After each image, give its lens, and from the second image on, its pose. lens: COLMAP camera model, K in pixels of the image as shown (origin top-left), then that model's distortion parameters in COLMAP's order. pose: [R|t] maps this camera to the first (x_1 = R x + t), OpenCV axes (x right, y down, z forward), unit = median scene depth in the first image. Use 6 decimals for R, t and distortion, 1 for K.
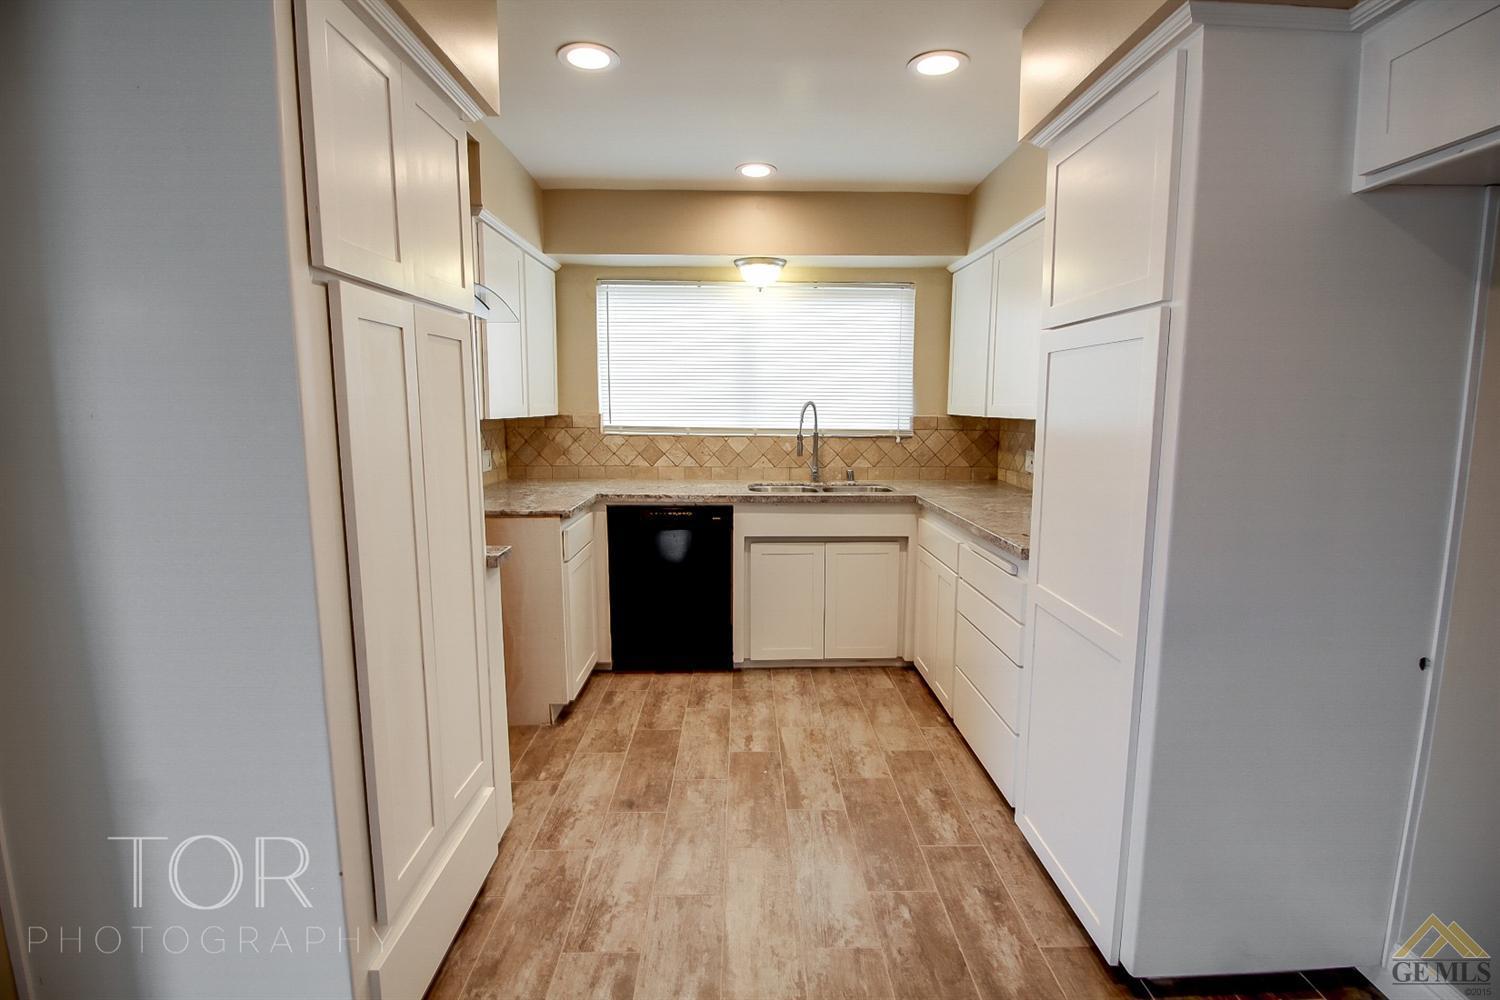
lens RADIAL K [[691.0, 0, 755.9], [0, 691.0, 492.1], [0, 0, 1]] dist [0.000101, -0.013920]
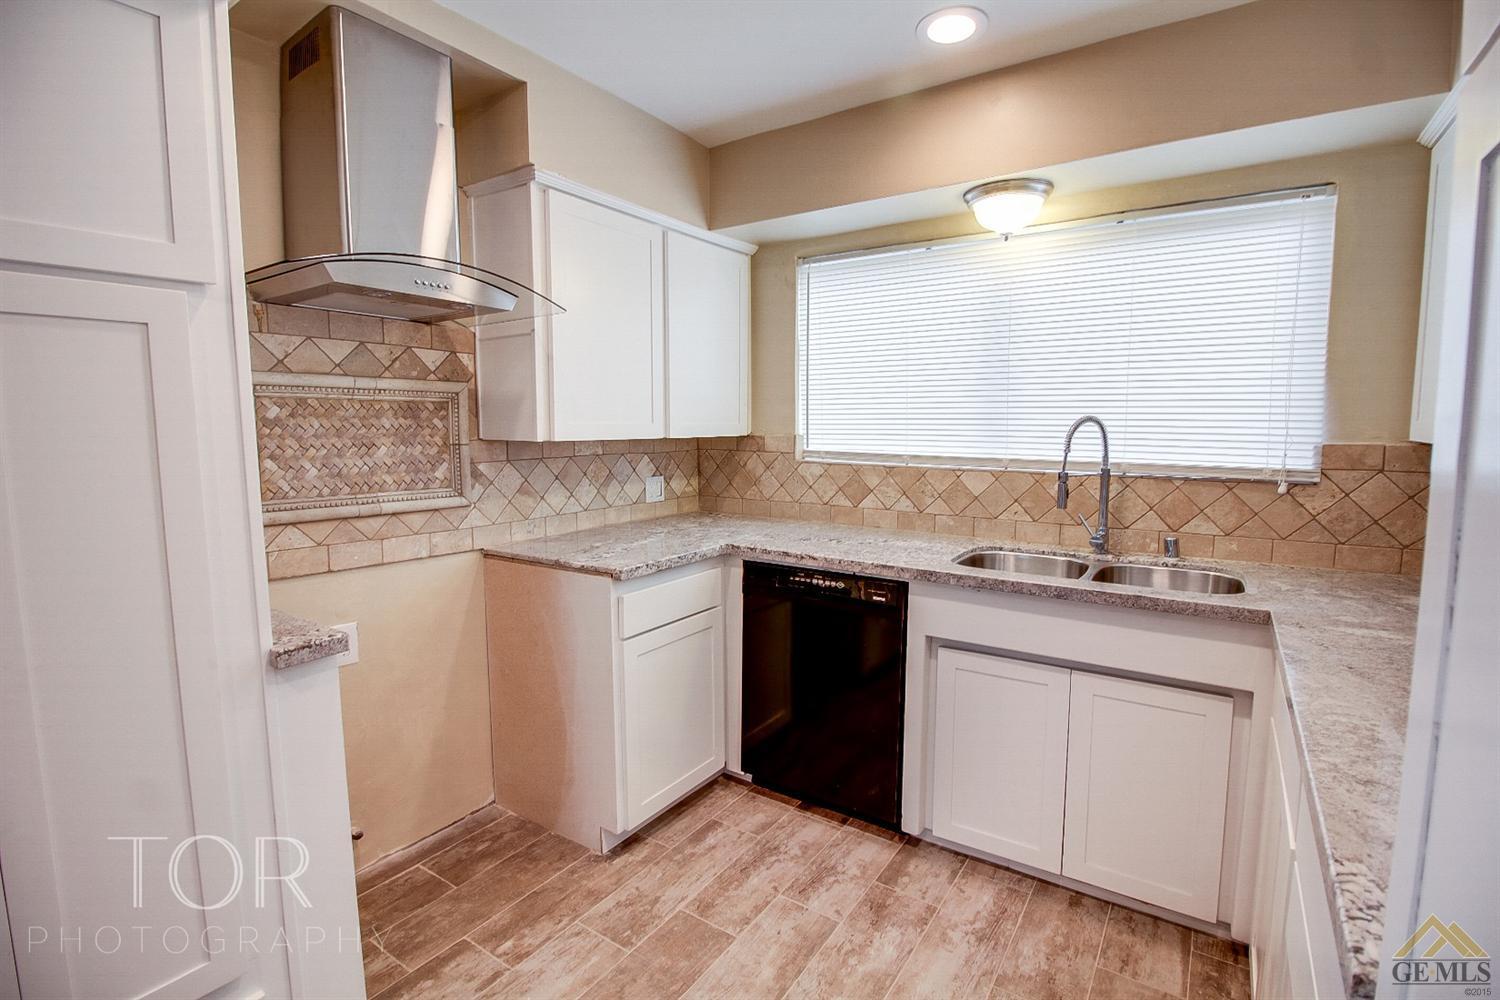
lens RADIAL K [[691.0, 0, 755.9], [0, 691.0, 492.1], [0, 0, 1]] dist [0.000101, -0.013920]
pose [[0.819903, 0.054736, -0.569879, 0.189180], [-0.069554, 0.997569, -0.004255, -0.046137], [0.568261, 0.043126, 0.821717, 0.374246]]
